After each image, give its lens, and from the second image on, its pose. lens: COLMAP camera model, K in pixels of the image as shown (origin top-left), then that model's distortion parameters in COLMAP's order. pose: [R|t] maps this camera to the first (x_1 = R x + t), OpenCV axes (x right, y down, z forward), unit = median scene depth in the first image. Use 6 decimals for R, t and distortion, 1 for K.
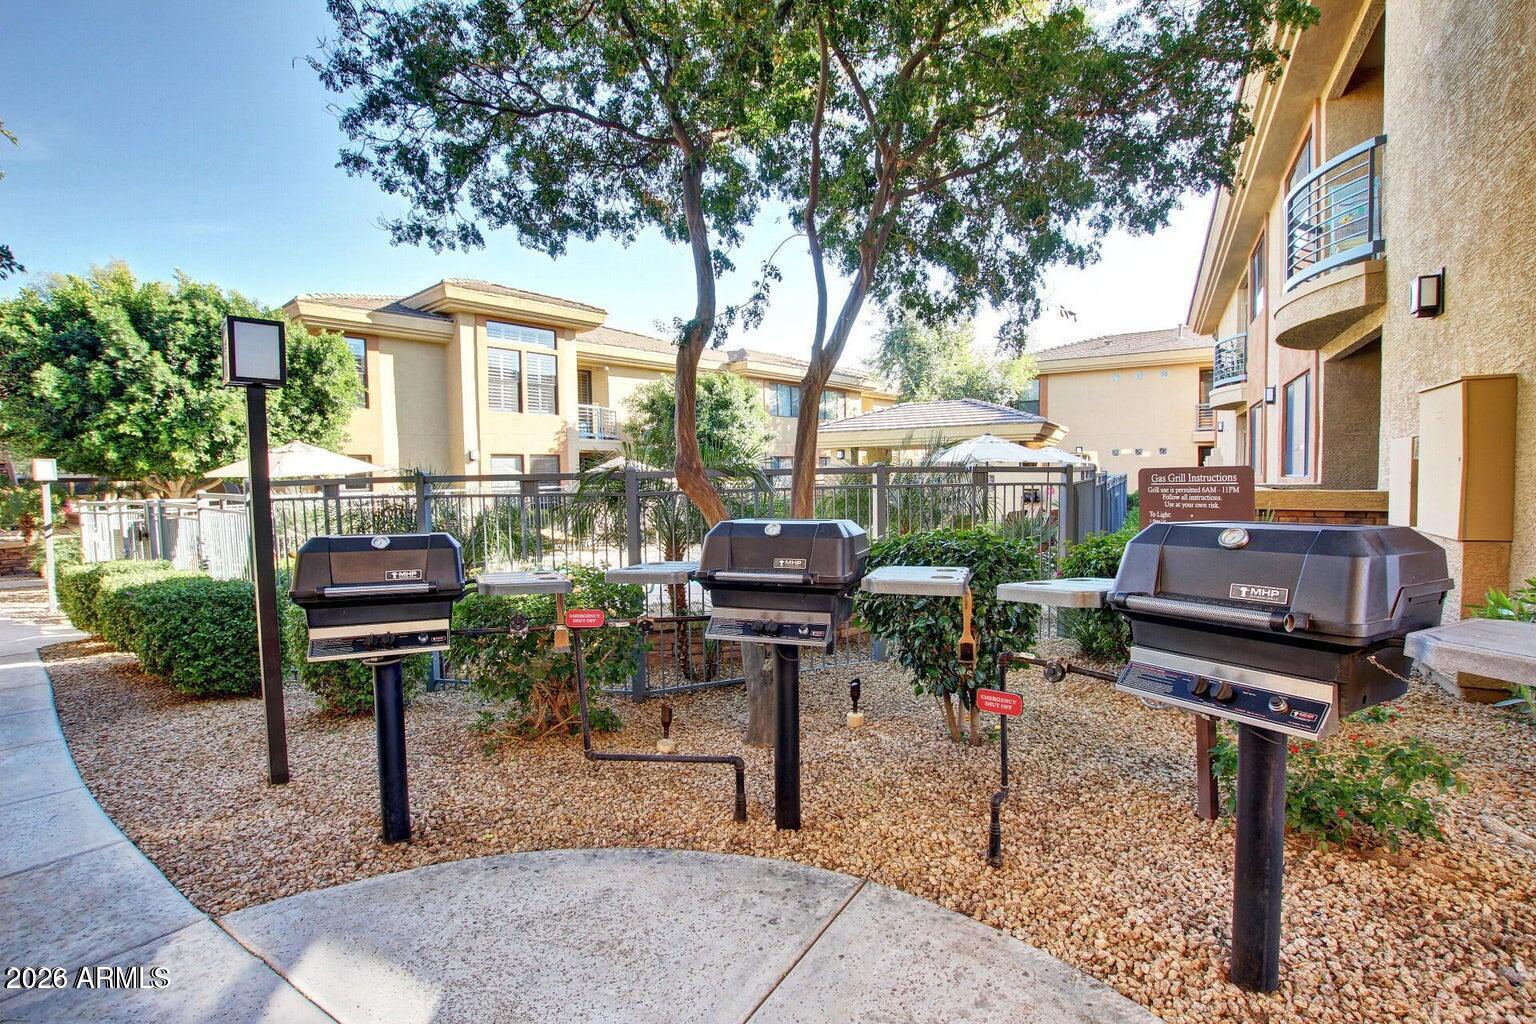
lens RADIAL K [[708.5, 0, 768.0], [0, 708.5, 512.0], [0, 0, 1]] dist [-0.035956, -0.000328]
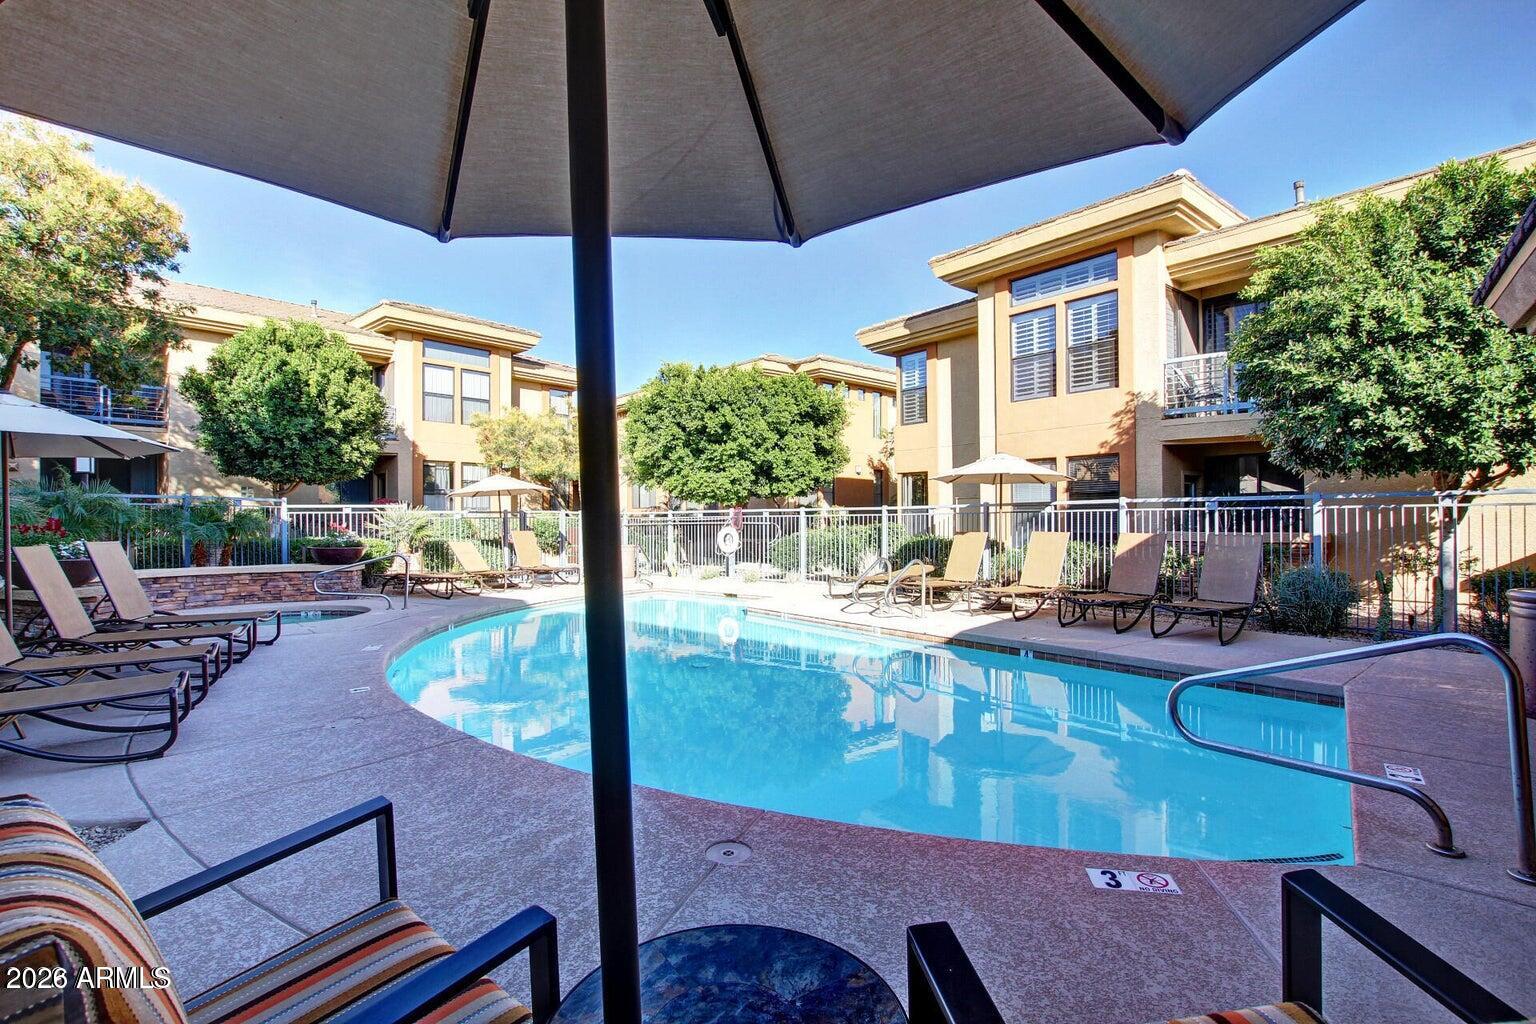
lens RADIAL K [[708.5, 0, 768.0], [0, 708.5, 512.0], [0, 0, 1]] dist [-0.035956, -0.000328]
pose [[-0.187148, 0.004331, -0.982322, 0.333421], [-0.043086, 0.998992, 0.012613, -0.025719], [0.981386, 0.044685, -0.186773, 0.808233]]
